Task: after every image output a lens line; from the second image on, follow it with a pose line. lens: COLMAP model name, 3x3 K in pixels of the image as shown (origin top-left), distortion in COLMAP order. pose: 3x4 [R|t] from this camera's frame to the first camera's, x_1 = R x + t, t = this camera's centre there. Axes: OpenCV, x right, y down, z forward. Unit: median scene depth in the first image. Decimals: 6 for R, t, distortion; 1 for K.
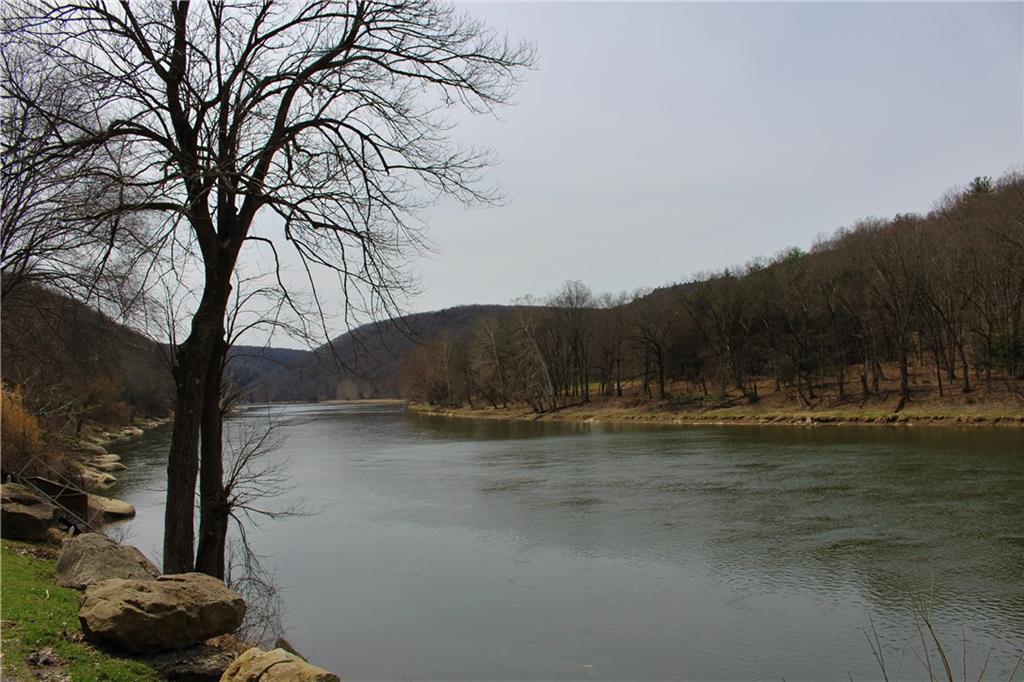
lens RADIAL K [[848.3, 0, 510.9], [0, 848.3, 363.0], [0, 0, 1]] dist [-0.159252, 0.131406]
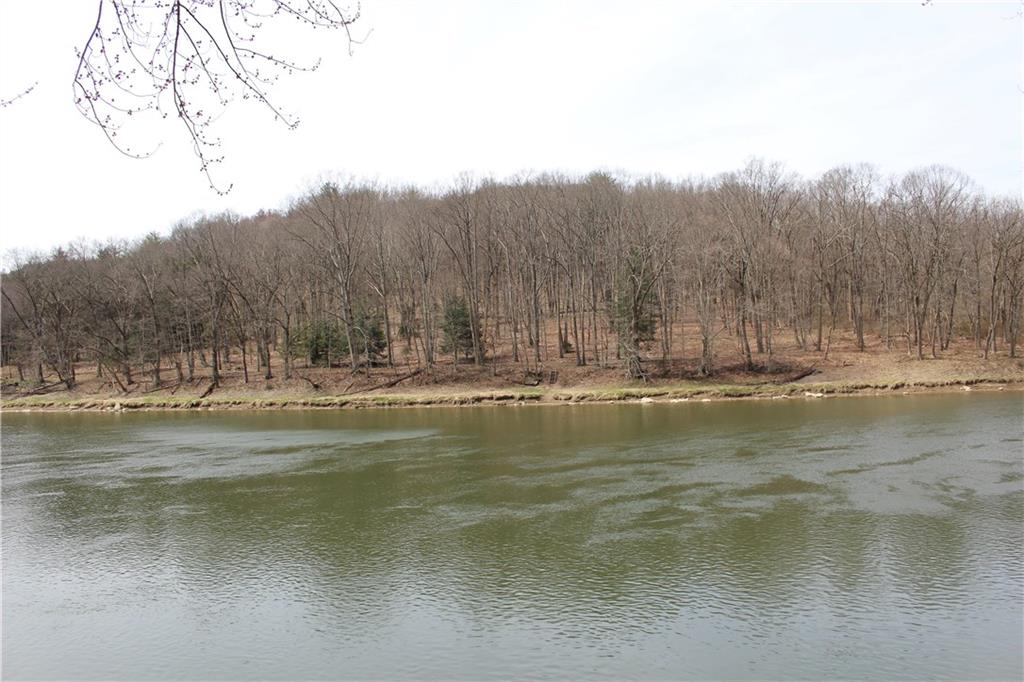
lens RADIAL K [[848.3, 0, 510.9], [0, 848.3, 363.0], [0, 0, 1]] dist [-0.159252, 0.131406]
pose [[0.766814, 0.012621, 0.641745, 0.068820], [-0.022221, 0.999729, 0.006890, 0.000265], [-0.641485, -0.019544, 0.766887, -0.035736]]
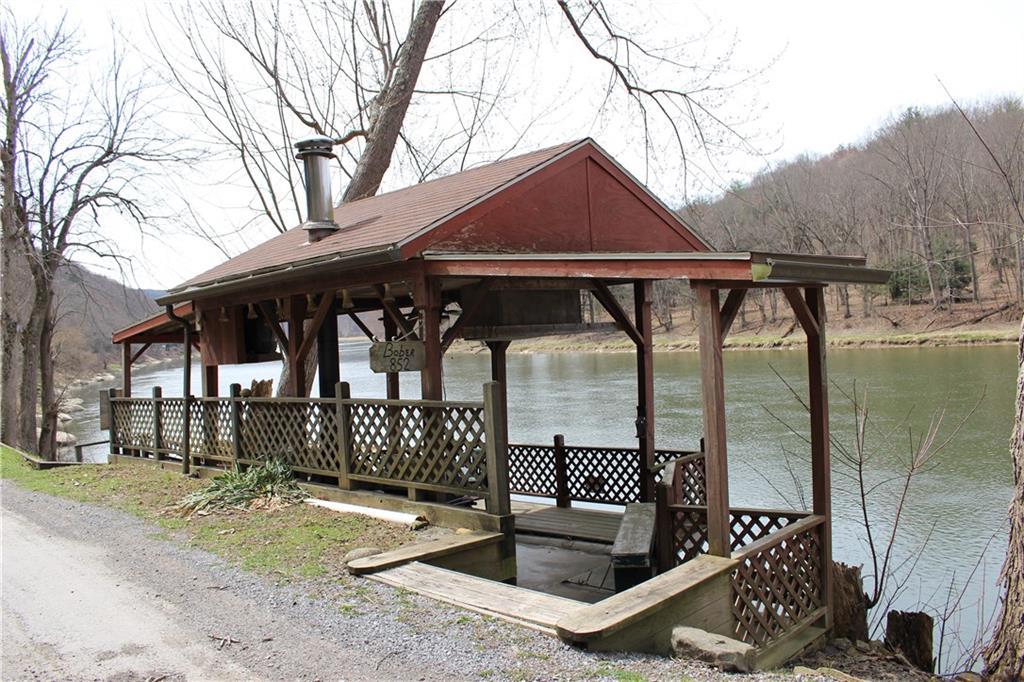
lens RADIAL K [[848.3, 0, 510.9], [0, 848.3, 363.0], [0, 0, 1]] dist [-0.159252, 0.131406]
pose [[0.999370, -0.032408, 0.014485, 0.062688], [0.031153, 0.996325, 0.079786, -0.004998], [-0.017018, -0.079284, 0.996707, -0.080376]]
